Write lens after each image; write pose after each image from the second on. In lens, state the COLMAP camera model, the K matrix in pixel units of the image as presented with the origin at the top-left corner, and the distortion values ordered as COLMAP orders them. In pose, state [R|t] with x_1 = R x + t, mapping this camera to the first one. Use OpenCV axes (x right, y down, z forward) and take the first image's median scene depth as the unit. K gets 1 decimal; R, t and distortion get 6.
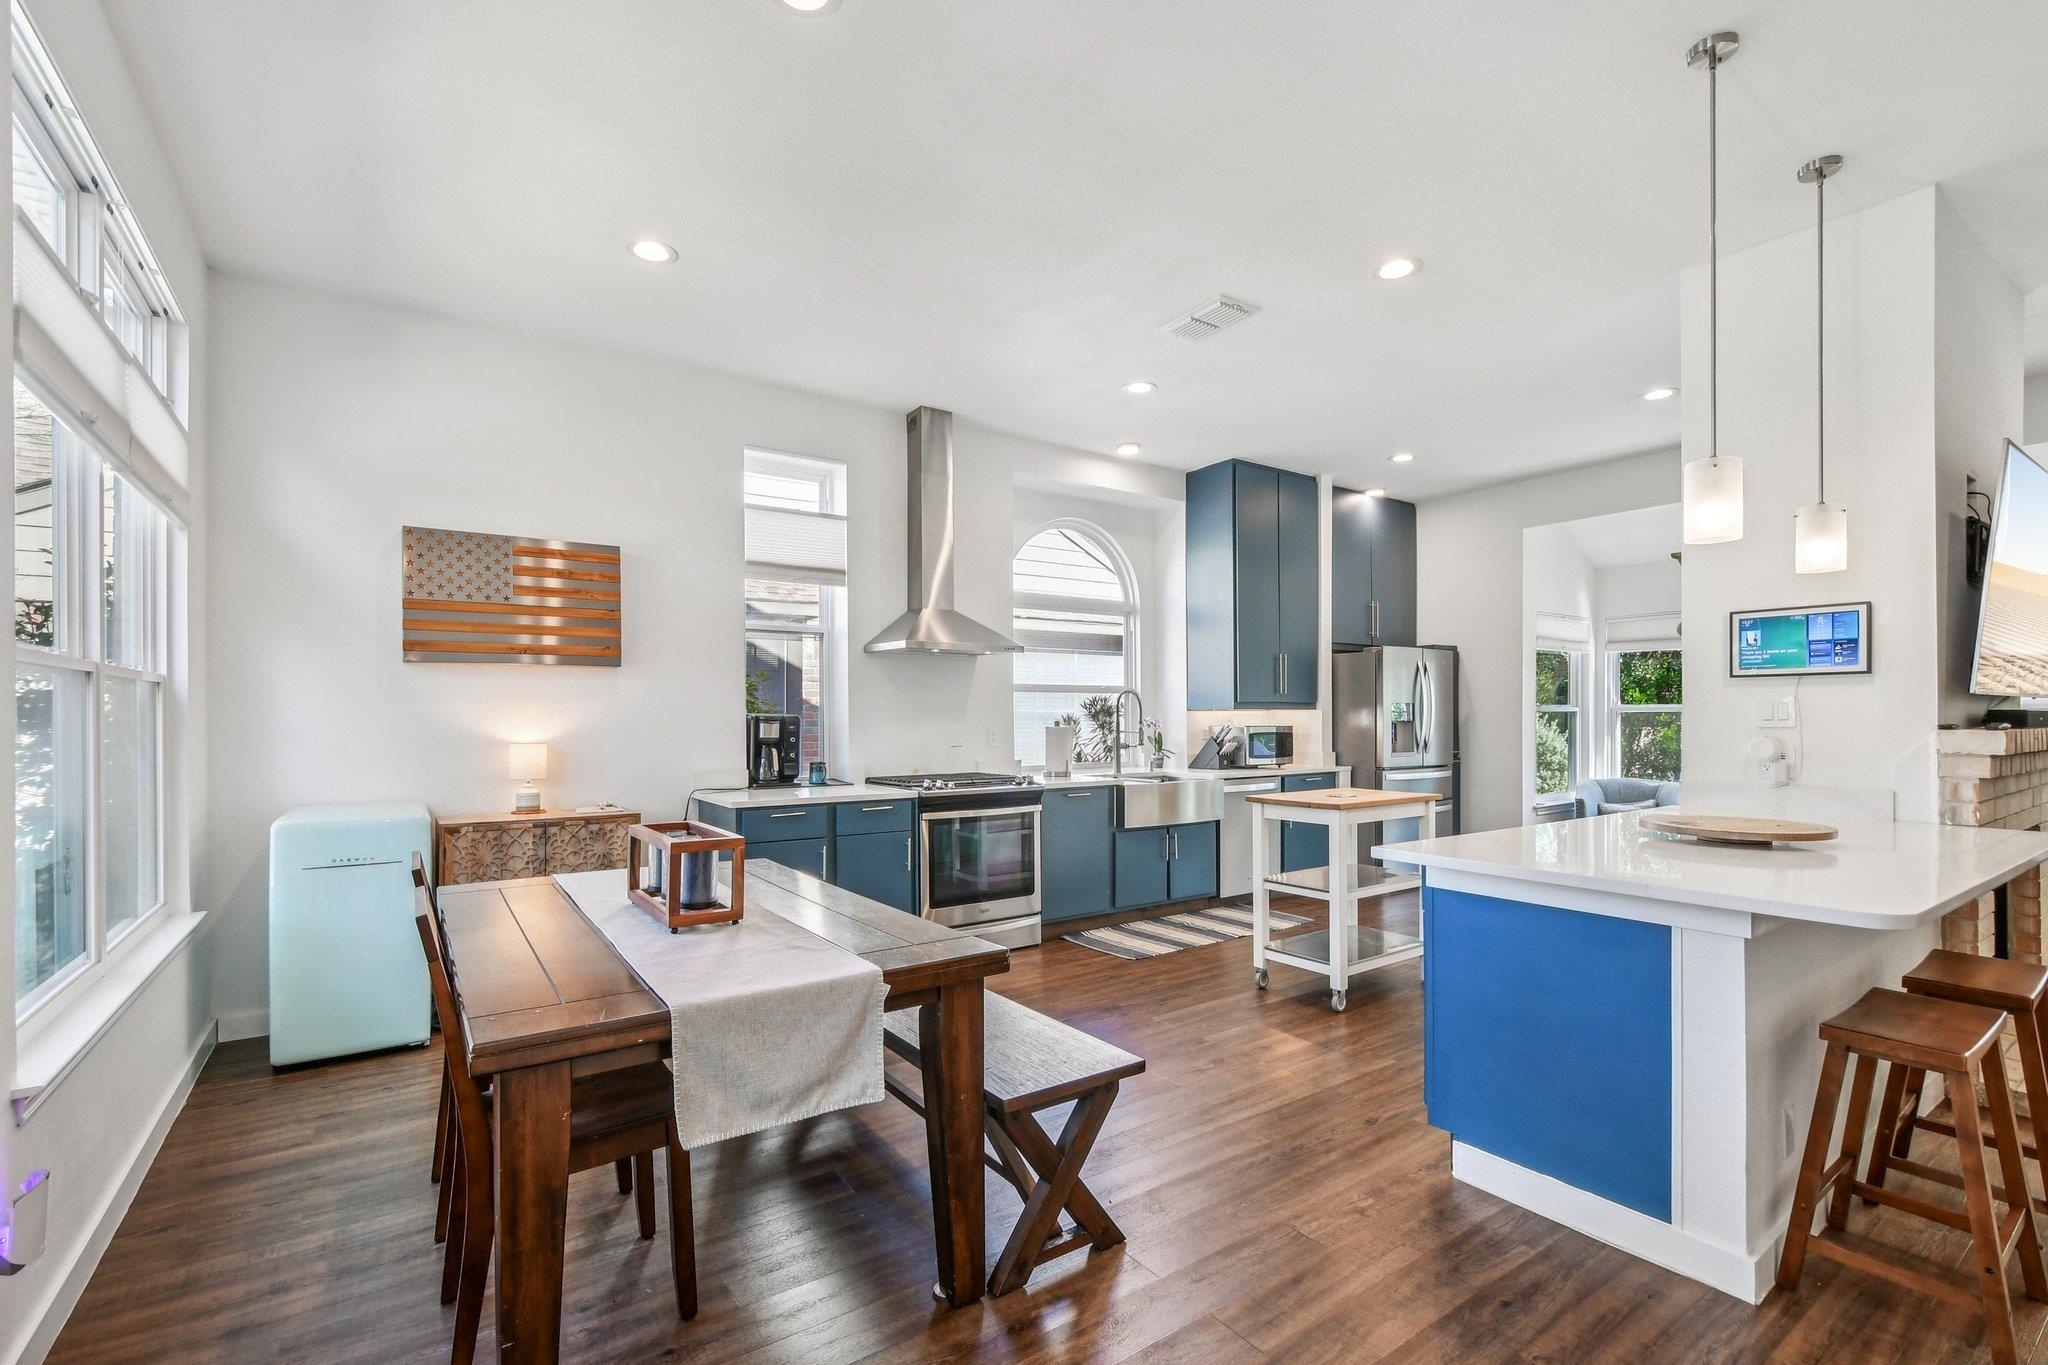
lens RADIAL K [[903.3, 0, 1006.1], [0, 903.3, 717.9], [0, 0, 1]] dist [-0.003293, -0.001080]
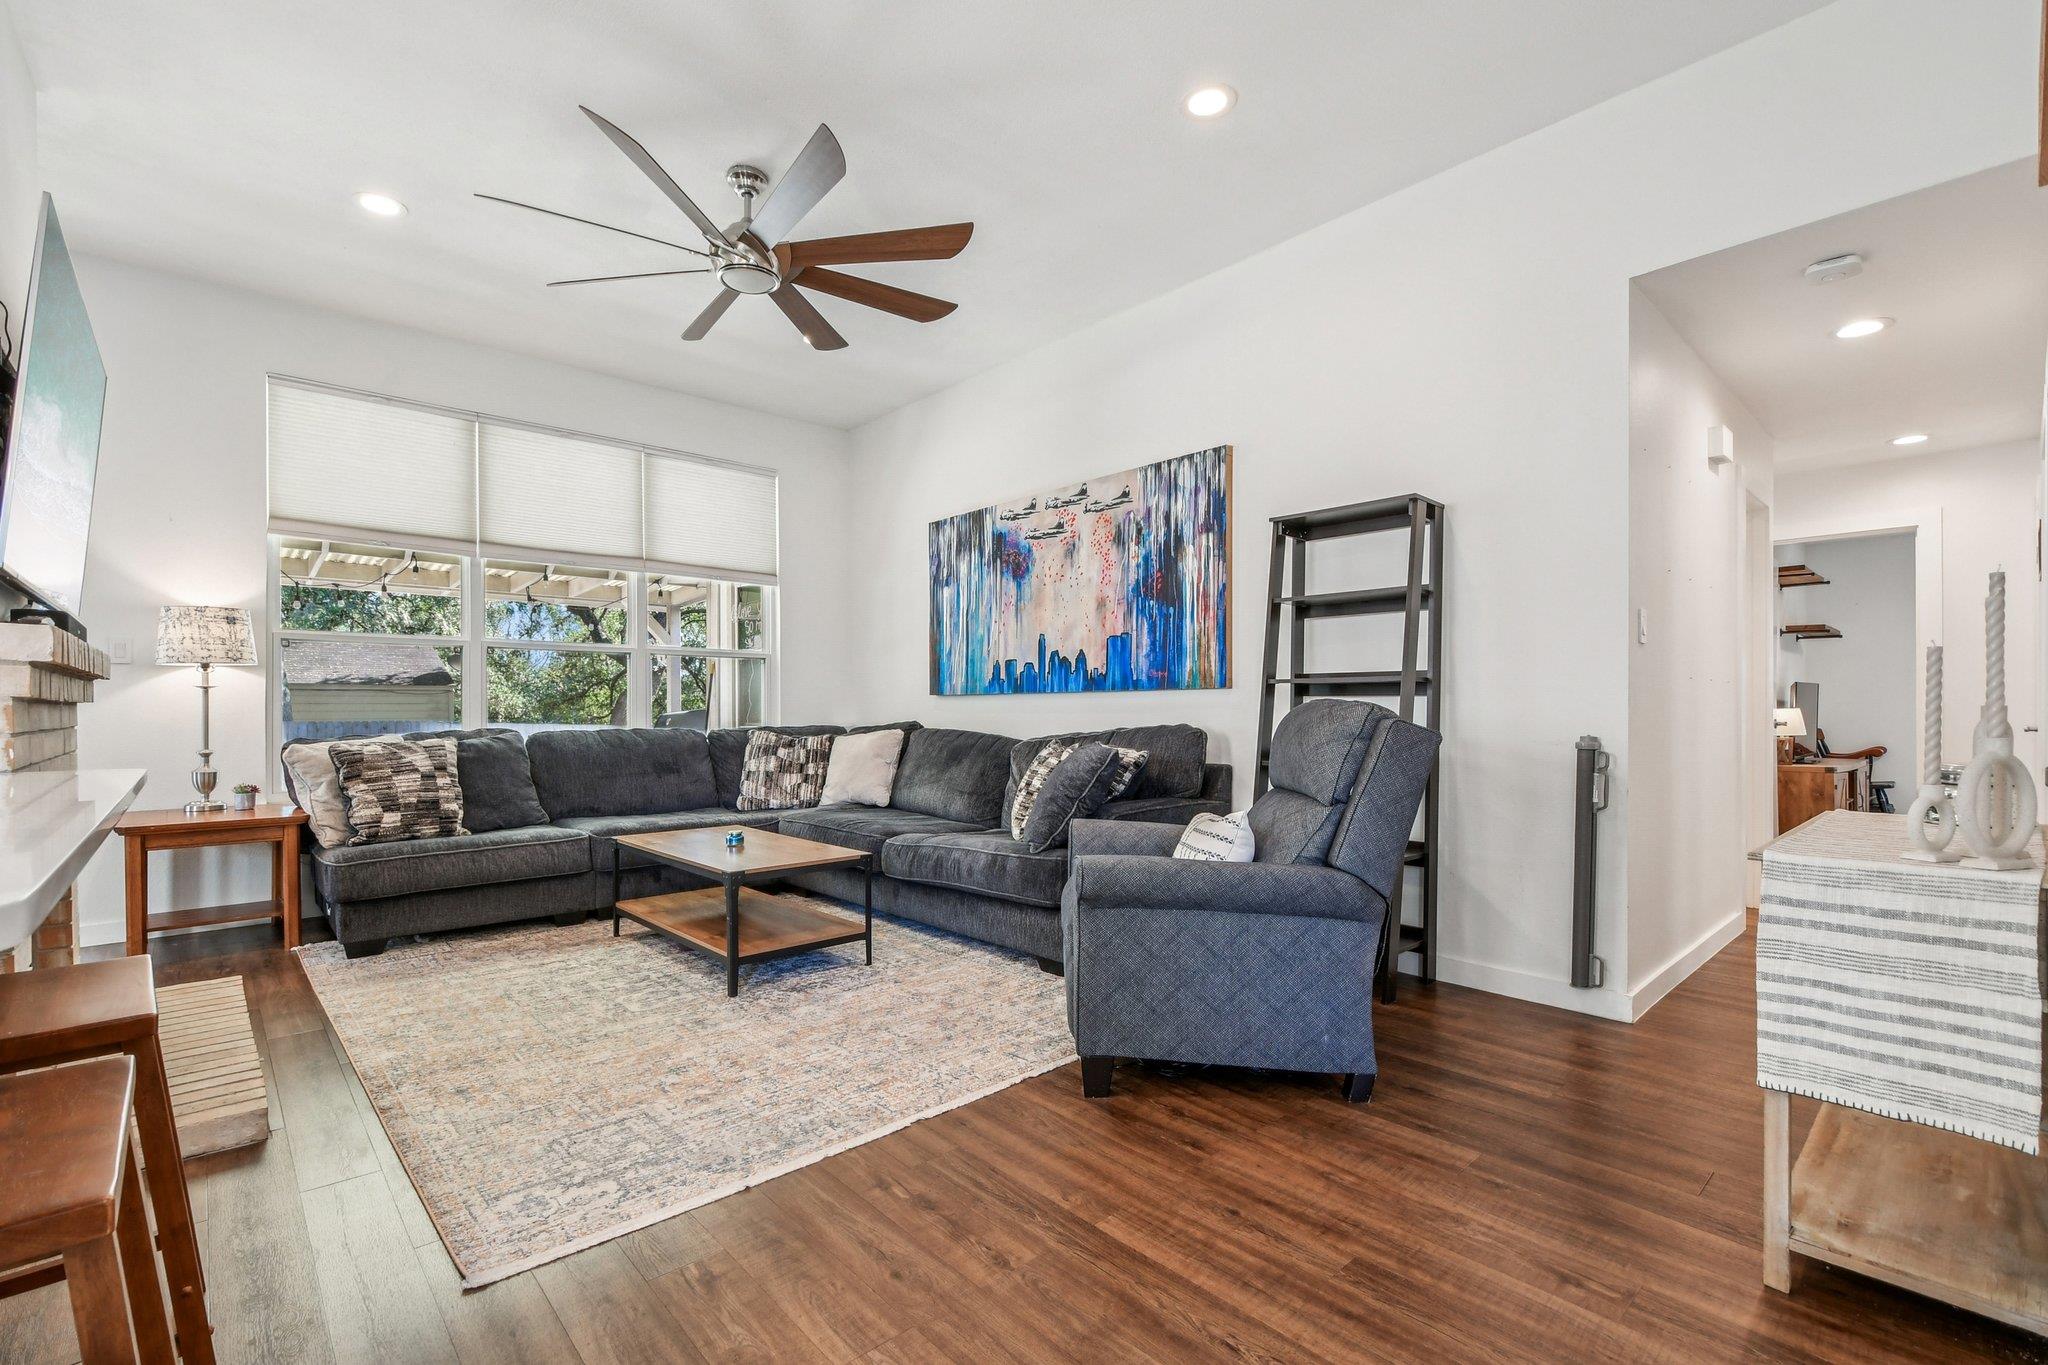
lens RADIAL K [[901.3, 0, 1013.9], [0, 901.3, 713.9], [0, 0, 1]] dist [-0.000846, -0.001696]
pose [[-0.135842, -0.003137, 0.990726, 0.181240], [0.007425, 0.999964, 0.004184, 0.044162], [-0.990703, 0.007925, -0.135814, 0.197361]]
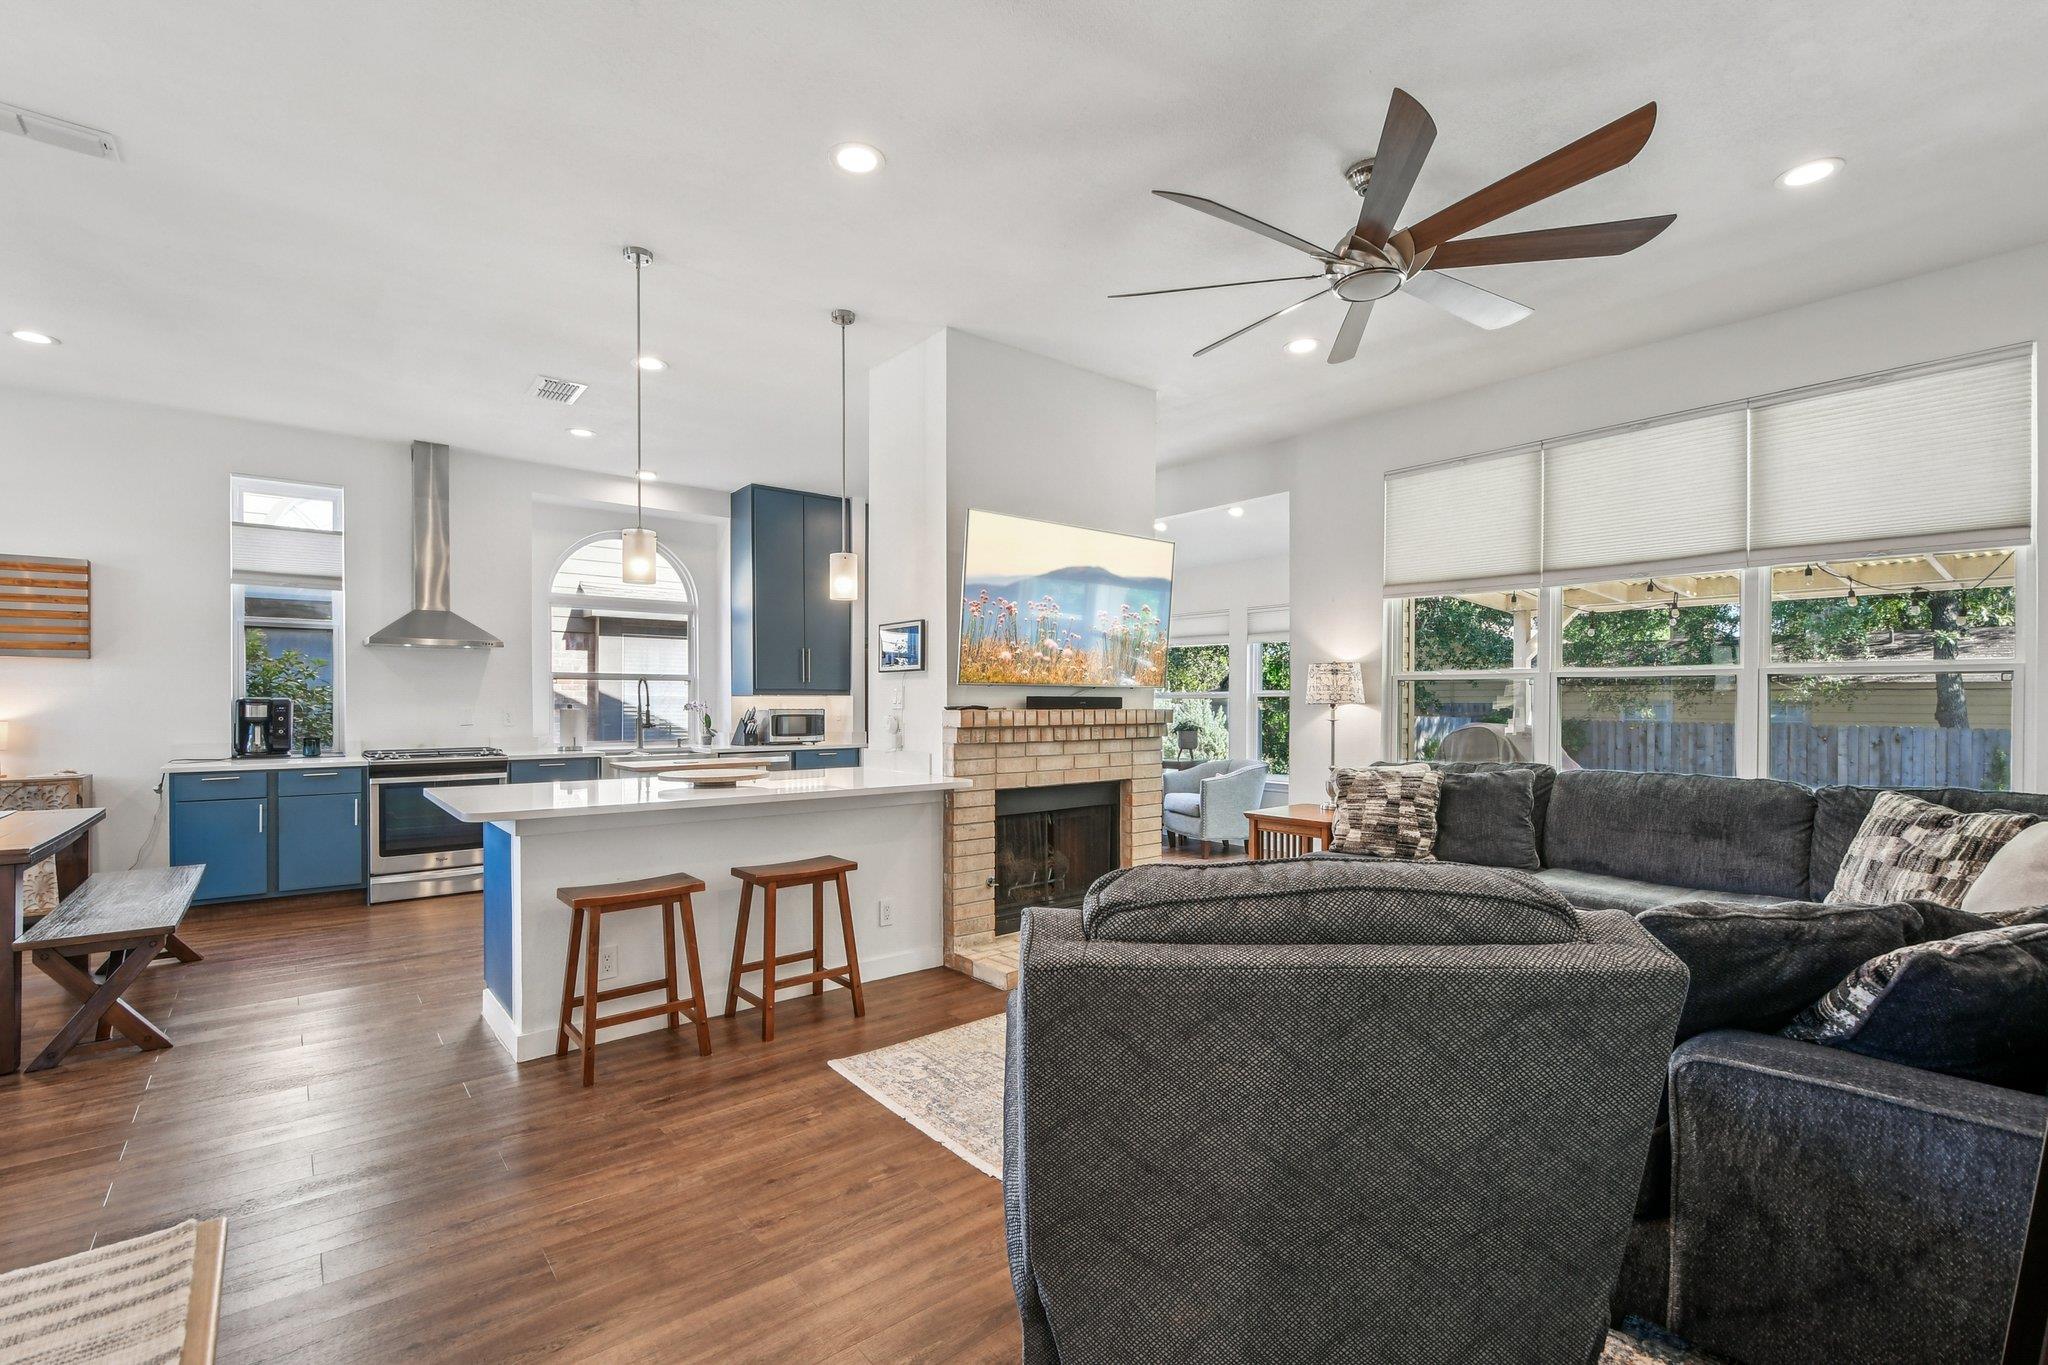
lens RADIAL K [[909.9, 0, 1020.3], [0, 909.9, 708.0], [0, 0, 1]] dist [-0.001615, -0.000208]
pose [[0.996291, 0.002370, 0.086010, 0.571678], [-0.002743, 0.999987, 0.004223, 0.001911], [-0.085999, -0.004443, 0.996285, -0.255574]]
